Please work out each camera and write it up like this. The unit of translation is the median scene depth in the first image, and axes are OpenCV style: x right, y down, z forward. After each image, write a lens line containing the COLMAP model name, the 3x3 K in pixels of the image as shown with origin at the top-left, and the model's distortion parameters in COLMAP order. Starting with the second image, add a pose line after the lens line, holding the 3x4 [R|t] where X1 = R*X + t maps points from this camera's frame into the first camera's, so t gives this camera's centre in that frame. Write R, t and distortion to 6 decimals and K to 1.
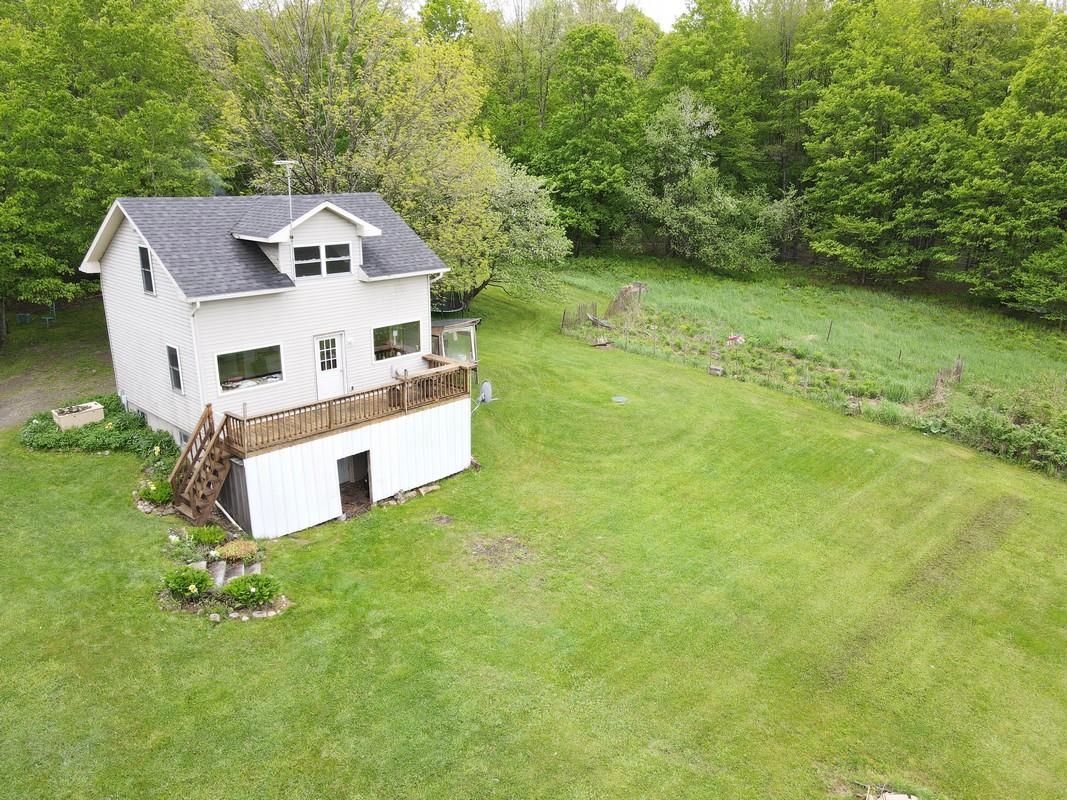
lens RADIAL K [[784.5, 0, 533.5], [0, 784.5, 400.0], [0, 0, 1]] dist [0.002744, 0.037086]
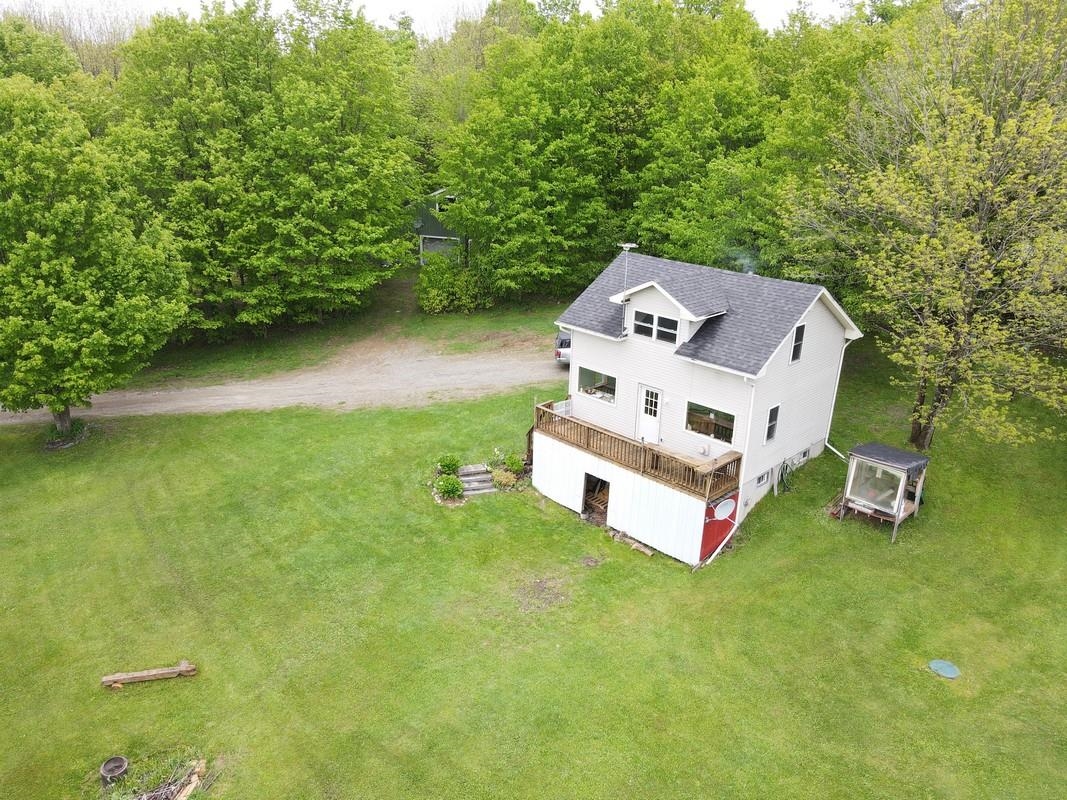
lens RADIAL K [[784.5, 0, 533.5], [0, 784.5, 400.0], [0, 0, 1]] dist [0.002744, 0.037086]
pose [[-0.036392, 0.338797, -0.940155, 0.877067], [-0.315118, 0.888893, 0.332522, -0.408852], [0.948355, 0.308361, 0.074412, 0.753104]]
